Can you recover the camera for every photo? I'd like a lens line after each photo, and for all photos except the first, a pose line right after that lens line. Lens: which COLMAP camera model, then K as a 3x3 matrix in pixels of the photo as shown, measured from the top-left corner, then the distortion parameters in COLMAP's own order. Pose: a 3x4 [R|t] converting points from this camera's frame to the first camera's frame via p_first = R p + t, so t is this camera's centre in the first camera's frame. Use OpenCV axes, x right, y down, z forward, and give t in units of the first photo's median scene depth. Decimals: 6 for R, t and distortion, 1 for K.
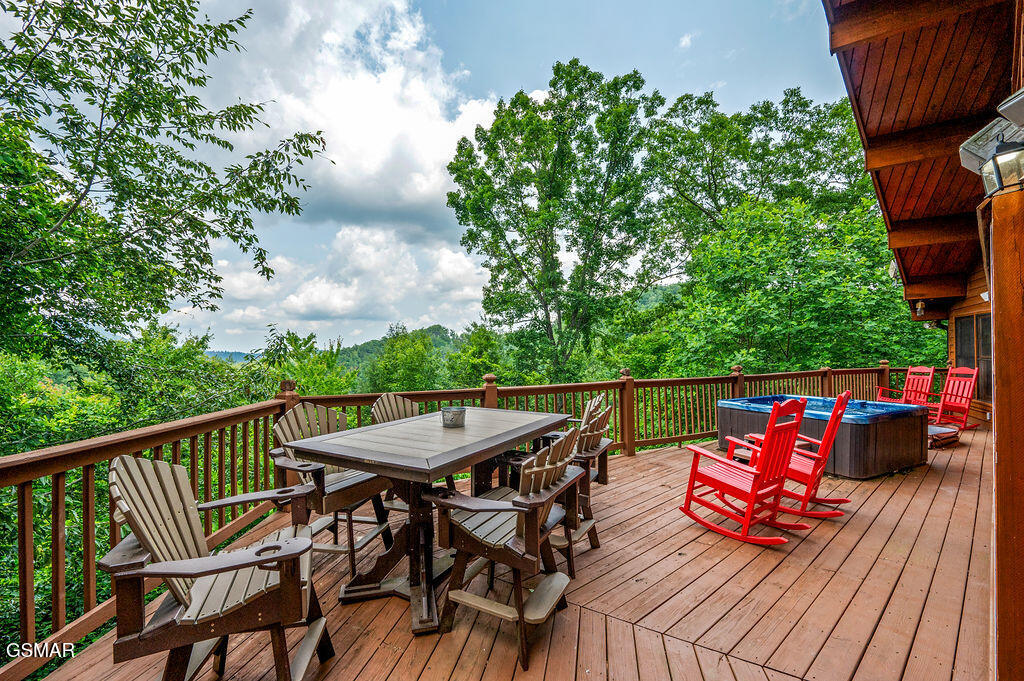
lens RADIAL K [[419.7, 0, 483.4], [0, 419.7, 353.1], [0, 0, 1]] dist [-0.035160, 0.000004]
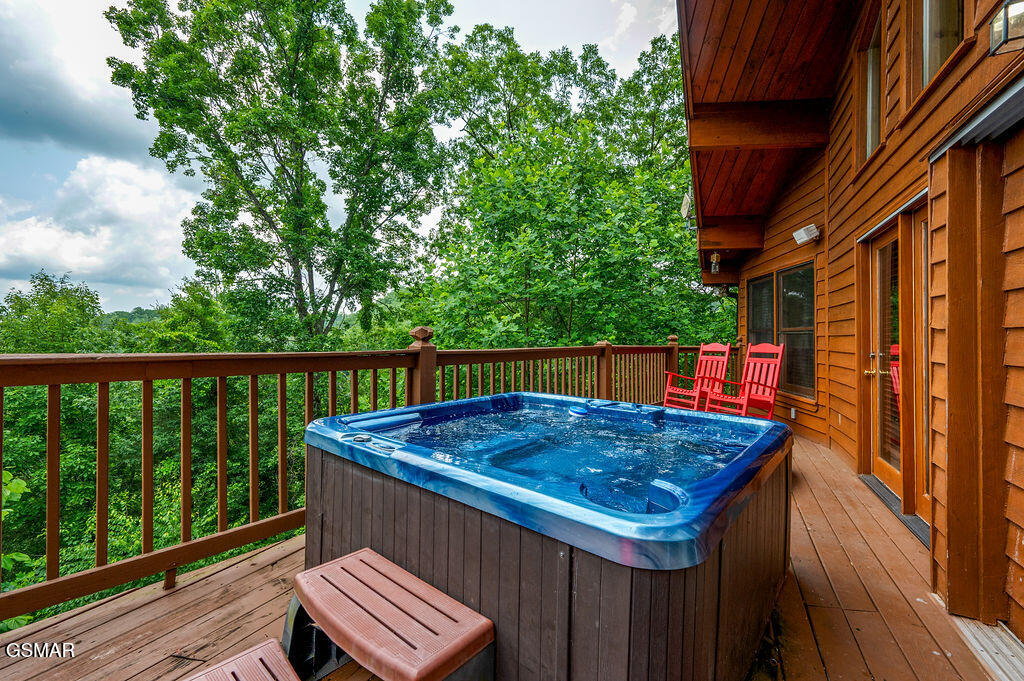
lens RADIAL K [[403.2, 0, 512.0], [0, 403.2, 340.5], [0, 0, 1]] dist [-0.000648, -0.000247]
pose [[0.904424, 0.006473, 0.426585, 0.196584], [-0.013559, 0.999816, 0.013574, 0.010394], [-0.426419, -0.018061, 0.904346, 0.217884]]
